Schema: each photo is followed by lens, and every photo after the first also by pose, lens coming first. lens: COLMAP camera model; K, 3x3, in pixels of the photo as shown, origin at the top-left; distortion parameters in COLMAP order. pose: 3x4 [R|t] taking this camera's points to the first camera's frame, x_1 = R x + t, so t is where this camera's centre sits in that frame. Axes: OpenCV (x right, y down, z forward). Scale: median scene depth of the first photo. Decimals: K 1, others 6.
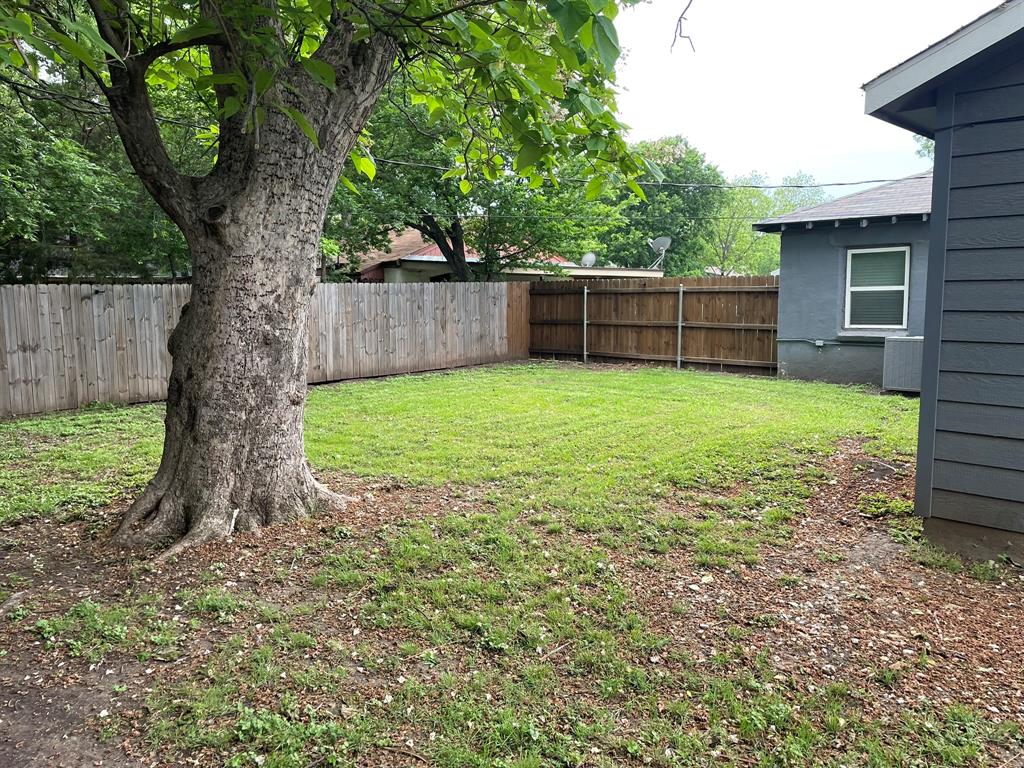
lens RADIAL K [[769.2, 0, 512.7], [0, 769.2, 381.8], [0, 0, 1]] dist [0.047091, -0.060856]
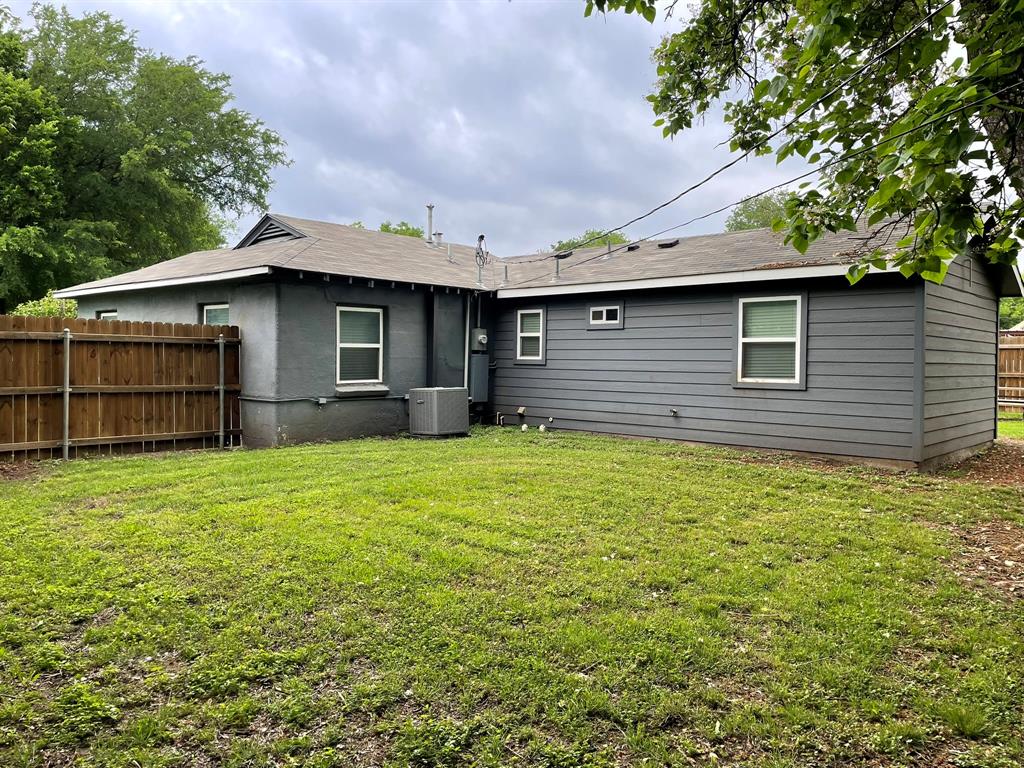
lens RADIAL K [[769.2, 0, 513.7], [0, 769.2, 384.6], [0, 0, 1]] dist [0.047091, -0.060856]
pose [[-0.070757, -0.034781, 0.996887, -0.562439], [0.097360, 0.994379, 0.041604, -0.085879], [-0.992731, 0.100001, -0.066973, 0.821768]]
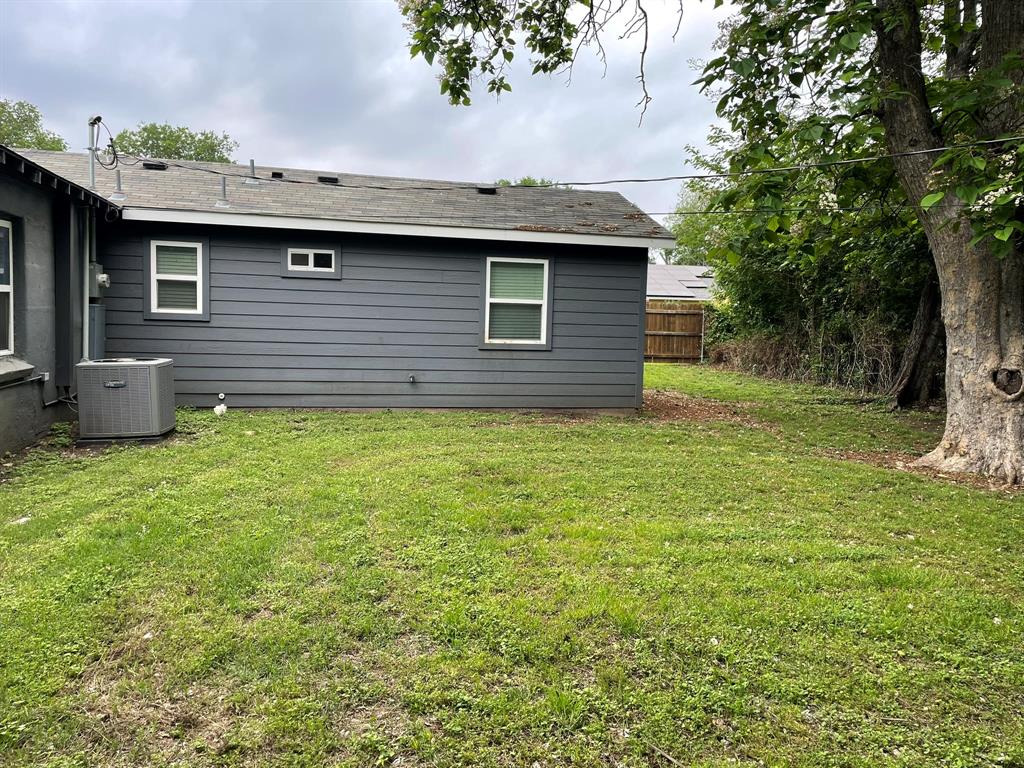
lens RADIAL K [[769.2, 0, 515.1], [0, 769.2, 380.3], [0, 0, 1]] dist [0.047091, -0.060856]
pose [[-0.874809, -0.066355, 0.479903, -0.134178], [0.021645, 0.984234, 0.175544, -0.137401], [-0.483984, 0.163955, -0.859580, 1.244869]]
